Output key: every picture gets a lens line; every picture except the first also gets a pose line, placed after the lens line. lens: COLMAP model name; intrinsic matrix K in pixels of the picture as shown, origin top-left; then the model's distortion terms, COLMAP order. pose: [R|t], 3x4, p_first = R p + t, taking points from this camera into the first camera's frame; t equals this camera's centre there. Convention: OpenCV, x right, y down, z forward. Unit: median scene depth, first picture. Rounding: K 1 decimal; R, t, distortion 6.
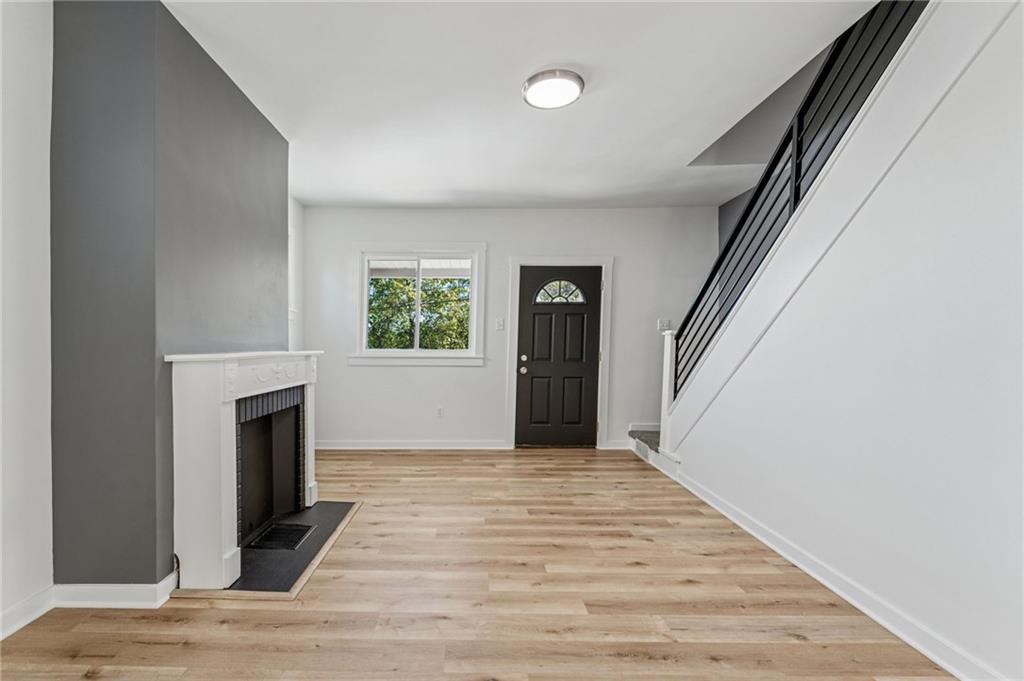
lens RADIAL K [[453.8, 0, 467.8], [0, 453.8, 356.3], [0, 0, 1]] dist [-0.003007, -0.000219]
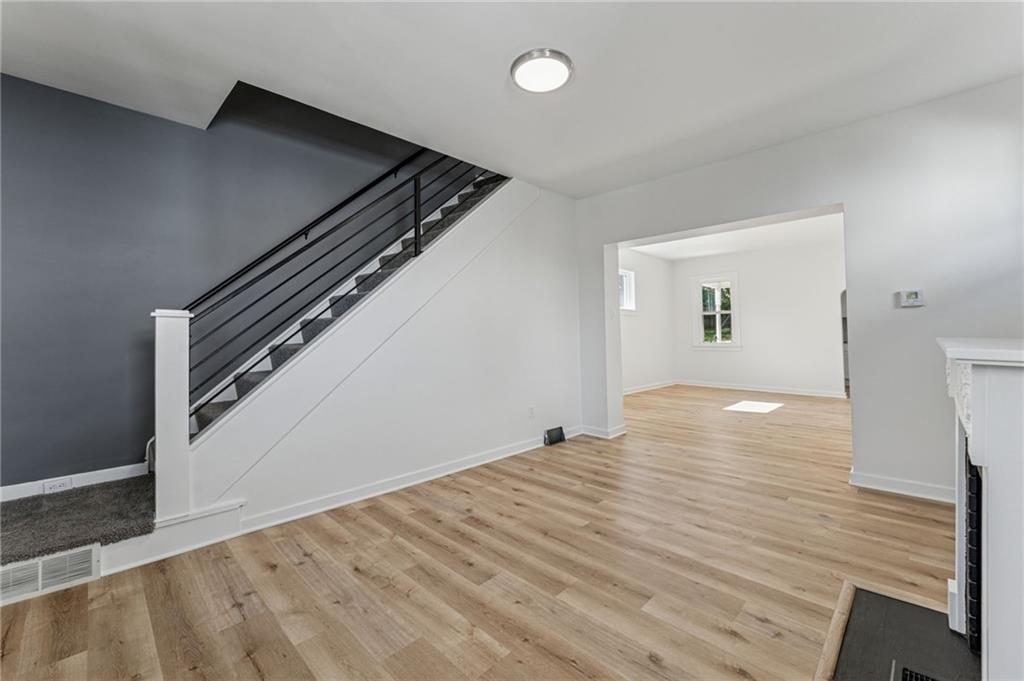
lens RADIAL K [[412.4, 0, 513.2], [0, 412.4, 334.9], [0, 0, 1]] dist [-0.002525, 0.000282]
pose [[-0.720120, 0.003479, 0.693840, -0.311335], [0.026390, 0.999401, 0.022378, -0.031908], [-0.693347, 0.034425, -0.719781, 1.367469]]
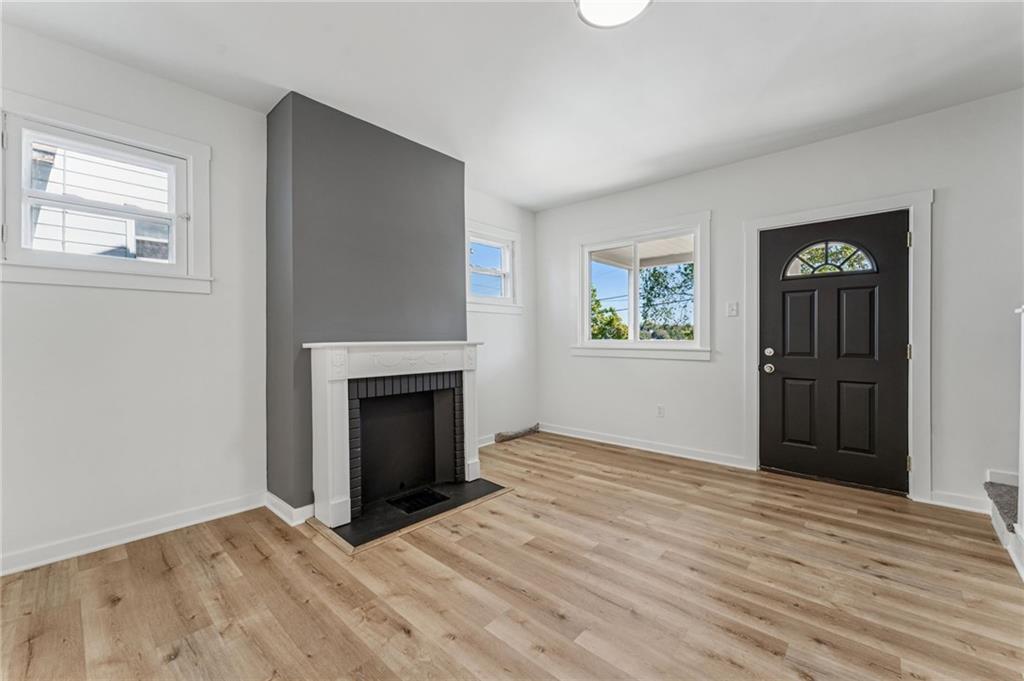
lens RADIAL K [[412.4, 0, 506.3], [0, 412.4, 337.3], [0, 0, 1]] dist [-0.002525, 0.000282]
pose [[0.741201, -0.003014, -0.671277, 0.392246], [-0.012643, 0.999750, -0.018449, -0.003508], [0.671164, 0.022161, 0.740977, 0.300933]]
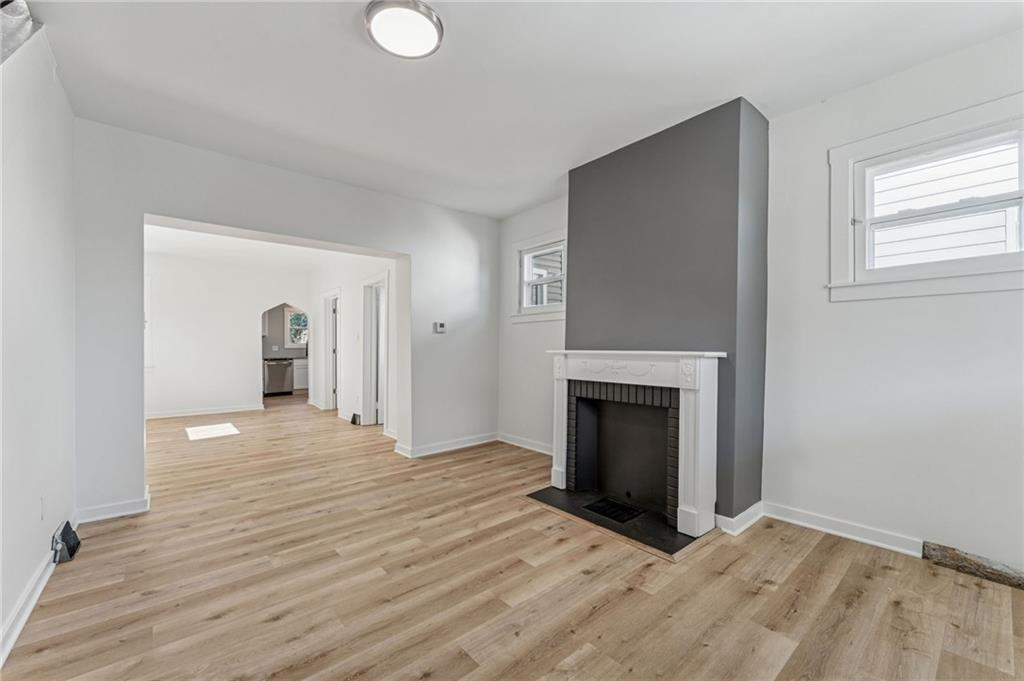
lens RADIAL K [[412.4, 0, 510.5], [0, 412.4, 345.9], [0, 0, 1]] dist [-0.002525, 0.000282]
pose [[-0.758843, -0.000419, -0.651274, 0.401466], [-0.013508, 0.999795, 0.015095, -0.029106], [0.651134, 0.020252, -0.758693, 1.356922]]
